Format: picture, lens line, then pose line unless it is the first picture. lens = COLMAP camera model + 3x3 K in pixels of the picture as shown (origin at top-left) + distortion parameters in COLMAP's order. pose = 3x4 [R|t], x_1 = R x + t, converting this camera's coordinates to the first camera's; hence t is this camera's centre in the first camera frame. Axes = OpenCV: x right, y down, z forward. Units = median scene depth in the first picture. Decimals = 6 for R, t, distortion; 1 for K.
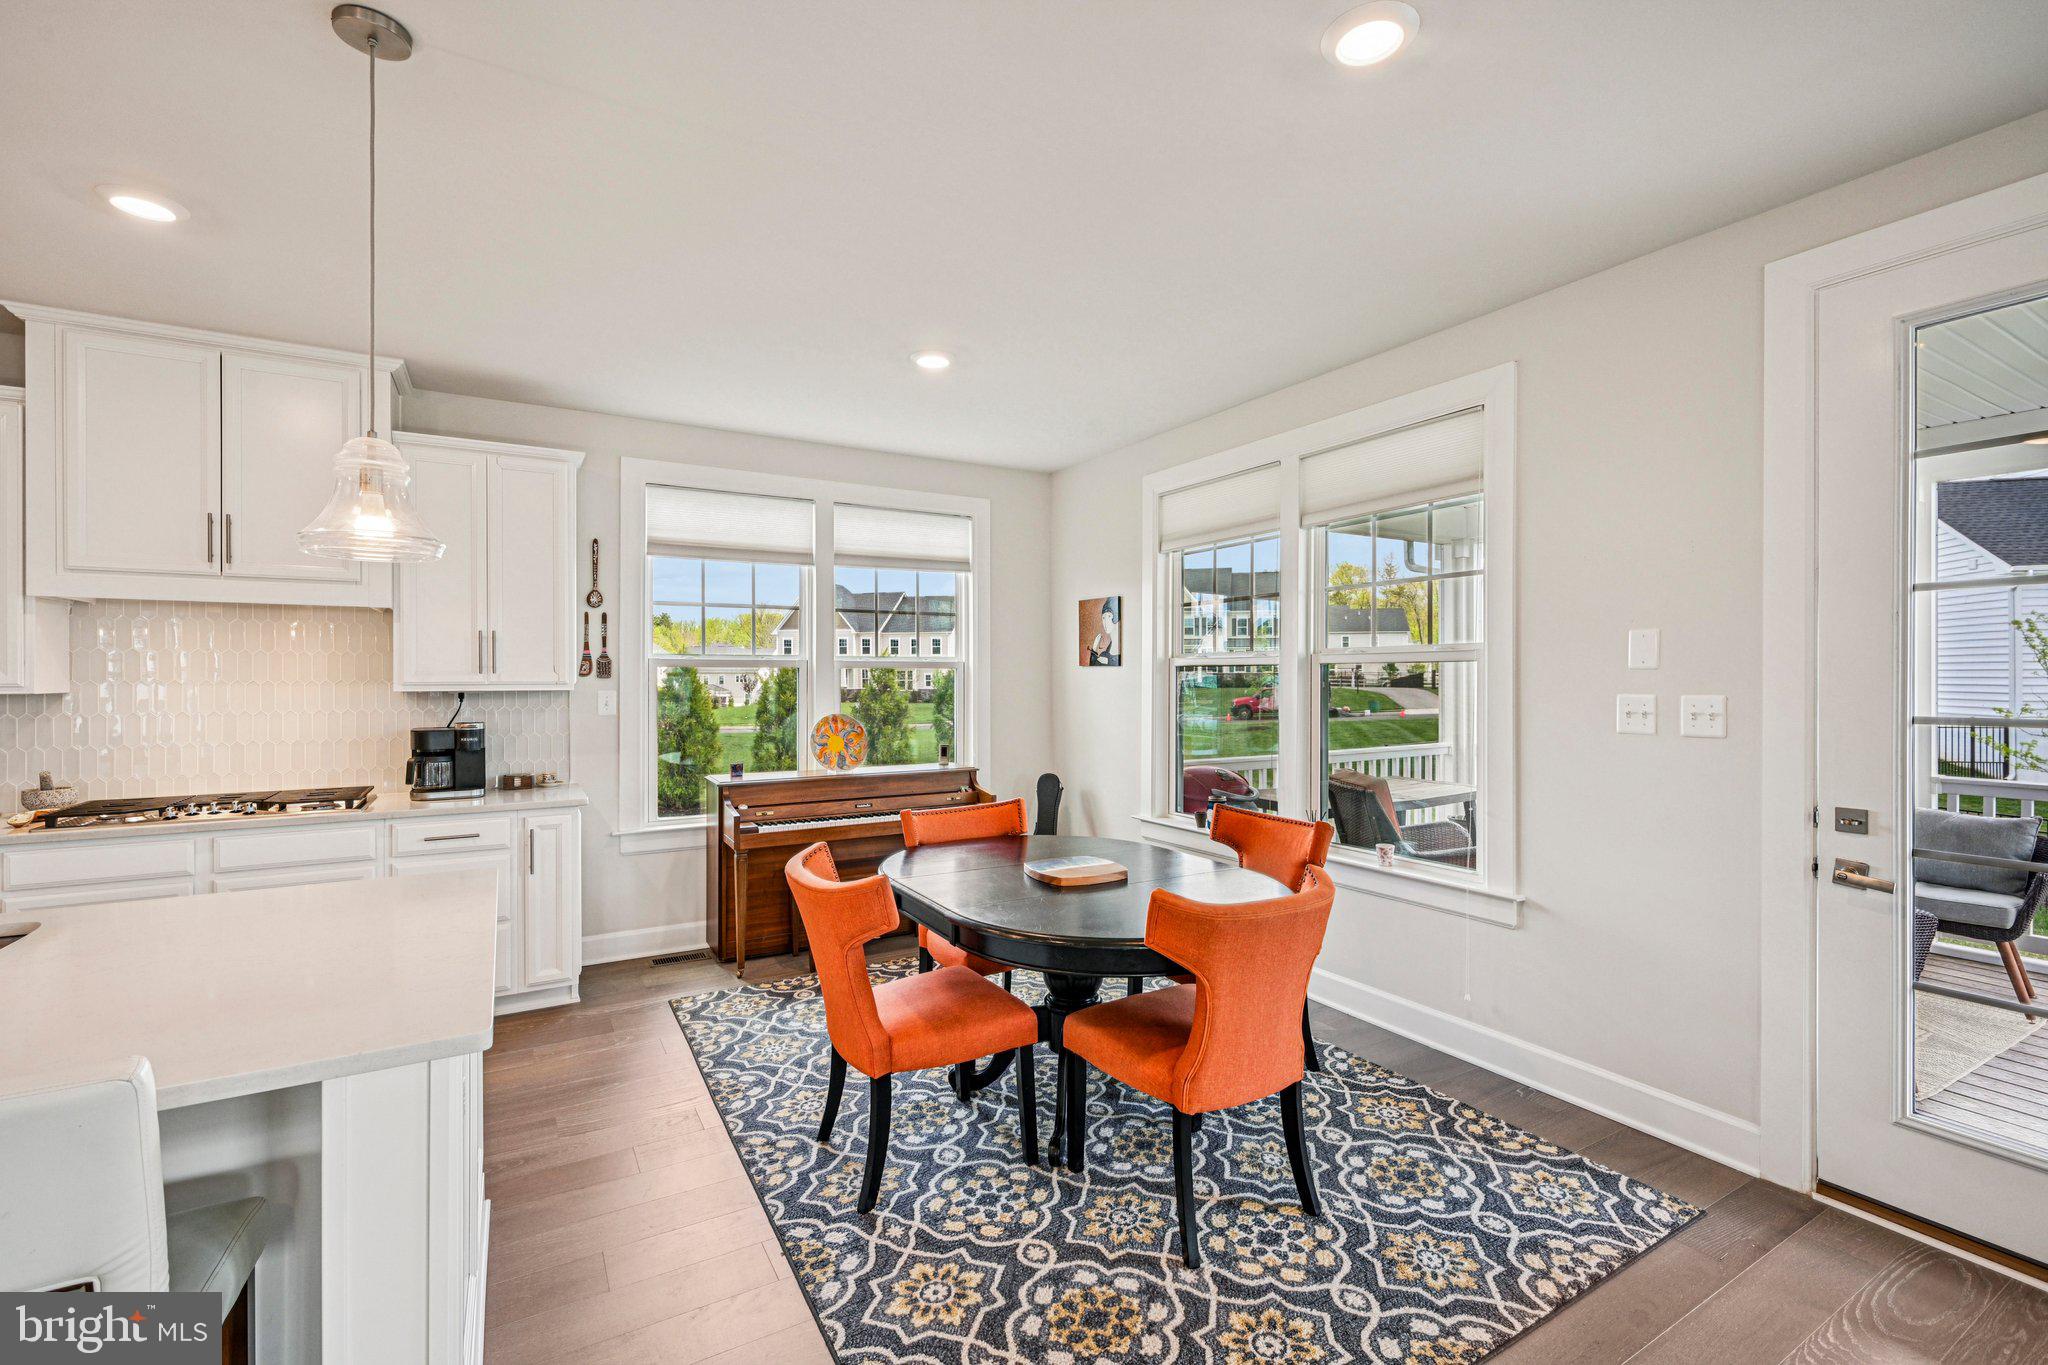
lens RADIAL K [[891.7, 0, 1024.6], [0, 891.7, 679.5], [0, 0, 1]] dist [0.000349, 0.000361]
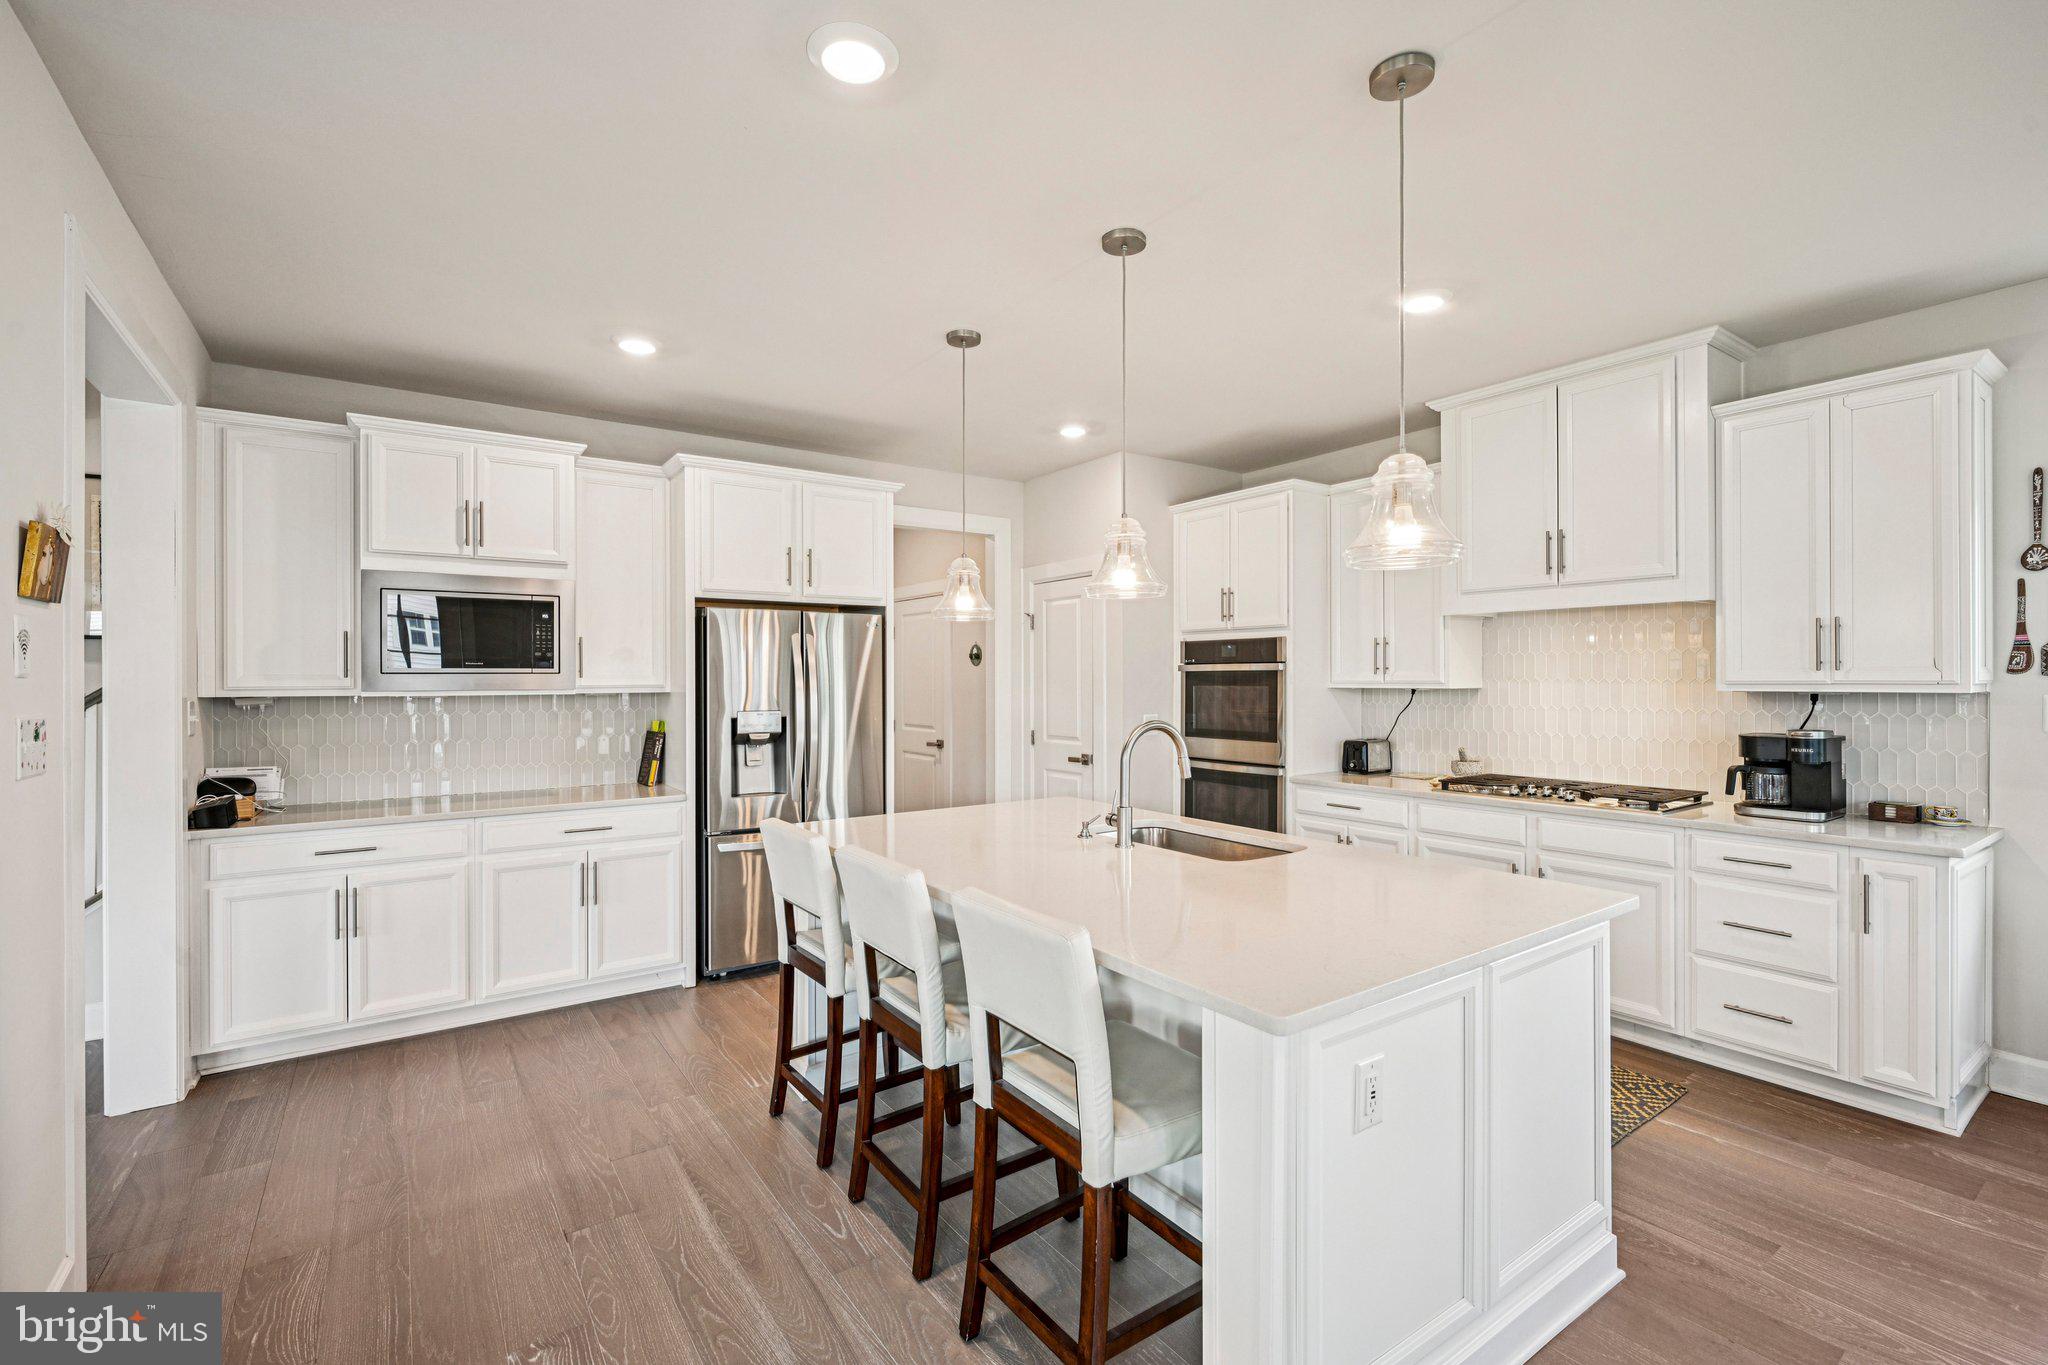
lens RADIAL K [[891.7, 0, 1024.6], [0, 891.7, 679.5], [0, 0, 1]] dist [0.000349, 0.000361]
pose [[0.085165, 0.002718, -0.996363, 0.139874], [0.000250, 0.999996, 0.002749, -0.001031], [0.996367, -0.000484, 0.085164, 0.210962]]
